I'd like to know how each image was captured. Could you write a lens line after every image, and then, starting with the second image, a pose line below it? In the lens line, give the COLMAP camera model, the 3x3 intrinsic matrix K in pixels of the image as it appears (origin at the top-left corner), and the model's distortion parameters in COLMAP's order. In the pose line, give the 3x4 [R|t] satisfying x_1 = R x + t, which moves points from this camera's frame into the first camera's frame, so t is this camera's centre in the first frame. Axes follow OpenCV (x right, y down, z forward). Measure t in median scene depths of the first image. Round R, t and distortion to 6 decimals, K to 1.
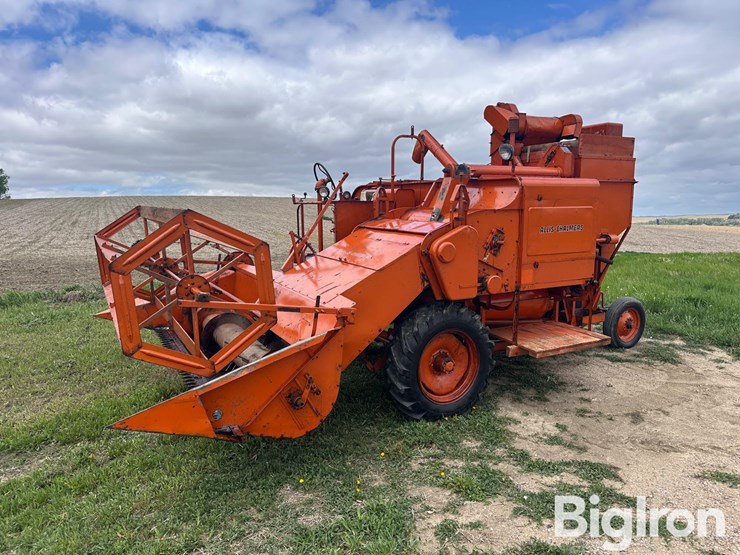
lens RADIAL K [[523.0, 0, 377.7], [0, 523.0, 274.4], [0, 0, 1]] dist [0.060083, -0.074782]
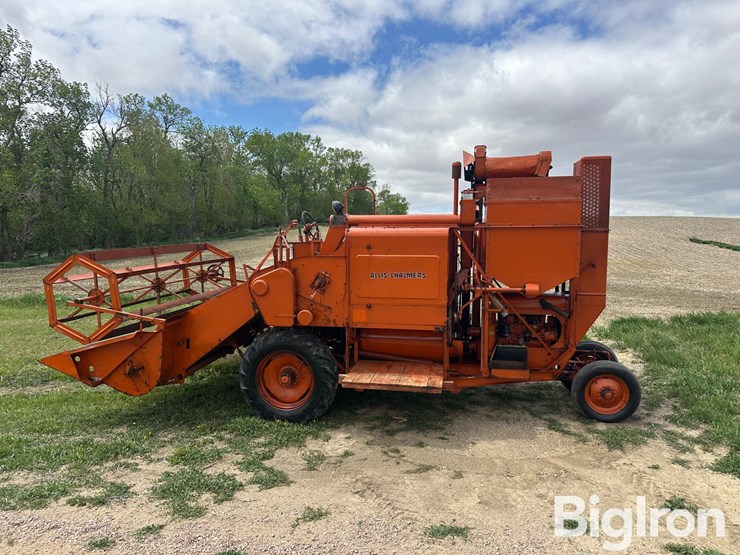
lens RADIAL K [[523.0, 0, 377.5], [0, 523.0, 271.2], [0, 0, 1]] dist [0.060083, -0.074782]
pose [[0.762333, 0.061039, -0.644300, 0.987851], [-0.087881, 0.996085, -0.009613, -0.080021], [0.641190, 0.063950, 0.764713, 0.155373]]
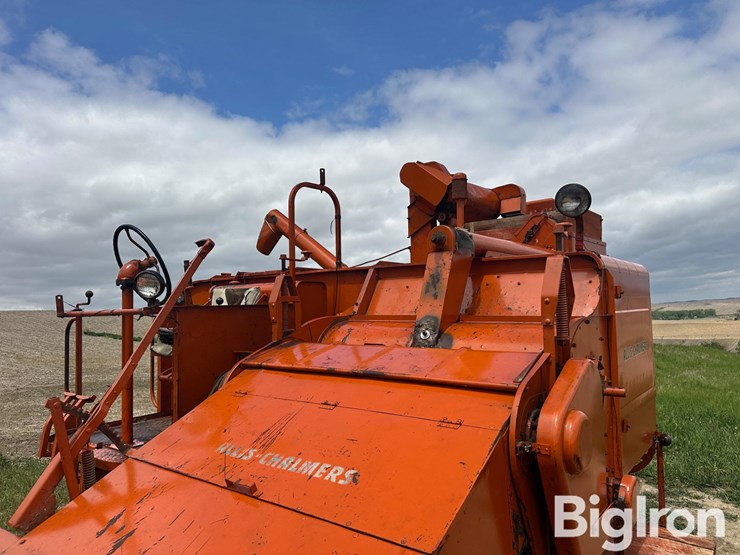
lens RADIAL K [[523.0, 0, 382.5], [0, 523.0, 280.8], [0, 0, 1]] dist [0.060083, -0.074782]
pose [[0.918366, 0.000507, 0.395732, -0.103364], [0.075888, 0.981214, -0.177370, -0.078283], [-0.388388, 0.192922, 0.901075, 0.587929]]
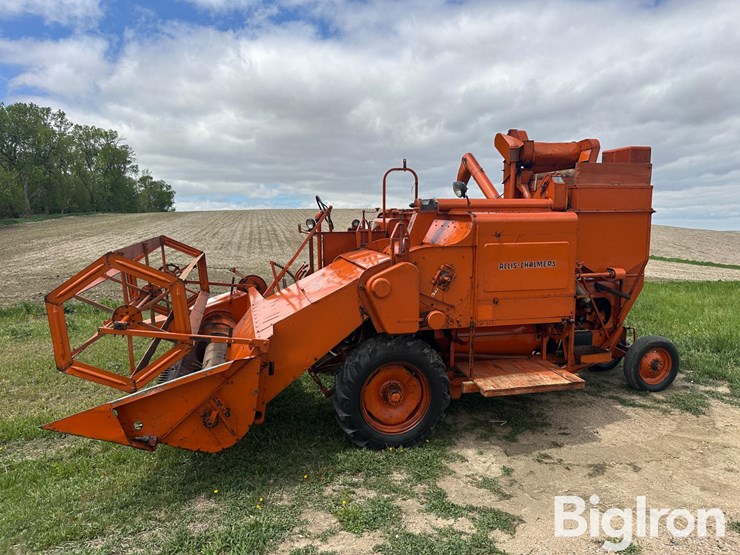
lens RADIAL K [[523.0, 0, 378.9], [0, 523.0, 276.7], [0, 0, 1]] dist [0.060083, -0.074782]
pose [[0.969032, 0.030461, -0.245050, 0.315455], [-0.034288, 0.999347, -0.011367, -0.043888], [0.244544, 0.019417, 0.969444, -0.005525]]
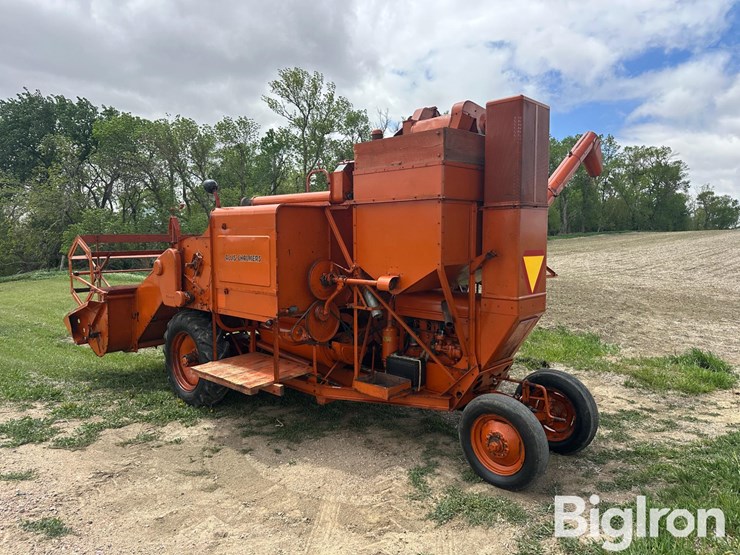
lens RADIAL K [[523.0, 0, 370.0], [0, 523.0, 270.2], [0, 0, 1]] dist [0.060083, -0.074782]
pose [[0.277668, 0.067818, -0.958280, 1.319589], [-0.129209, 0.991078, 0.032700, -0.124989], [0.951948, 0.114739, 0.283953, 0.934640]]
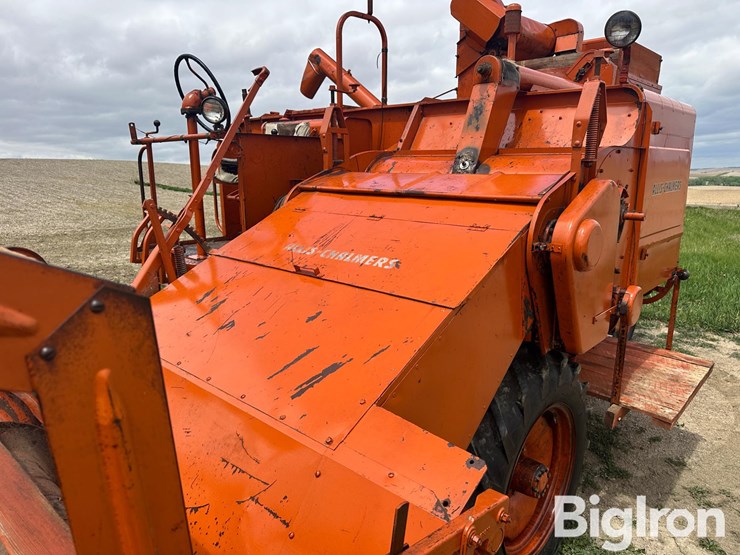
lens RADIAL K [[523.0, 0, 382.4], [0, 523.0, 280.5], [0, 0, 1]] dist [0.060083, -0.074782]
pose [[0.947433, -0.065866, 0.313101, -0.123255], [0.042230, 0.995763, 0.081690, -0.045769], [-0.317155, -0.064173, 0.946200, 0.544080]]
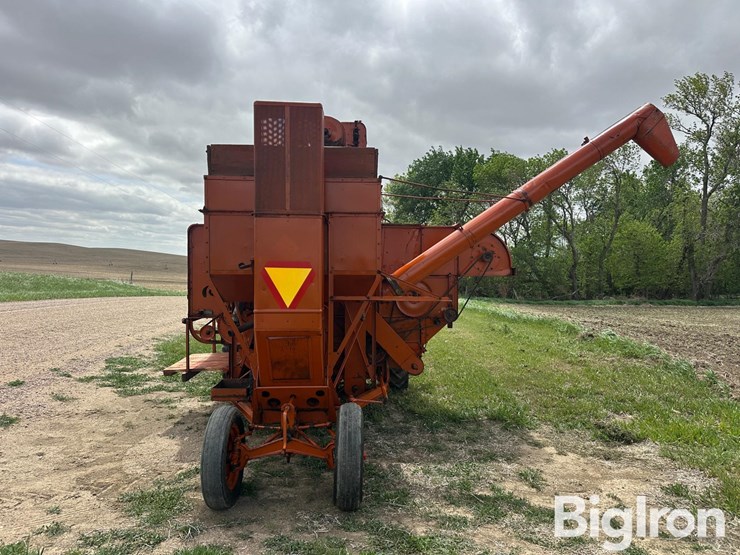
lens RADIAL K [[523.0, 0, 367.8], [0, 523.0, 263.0], [0, 0, 1]] dist [0.060083, -0.074782]
pose [[-0.480961, -0.006614, -0.876717, 1.210765], [-0.127205, 0.989917, 0.062316, -0.221865], [0.867465, 0.141494, -0.476952, 1.876138]]
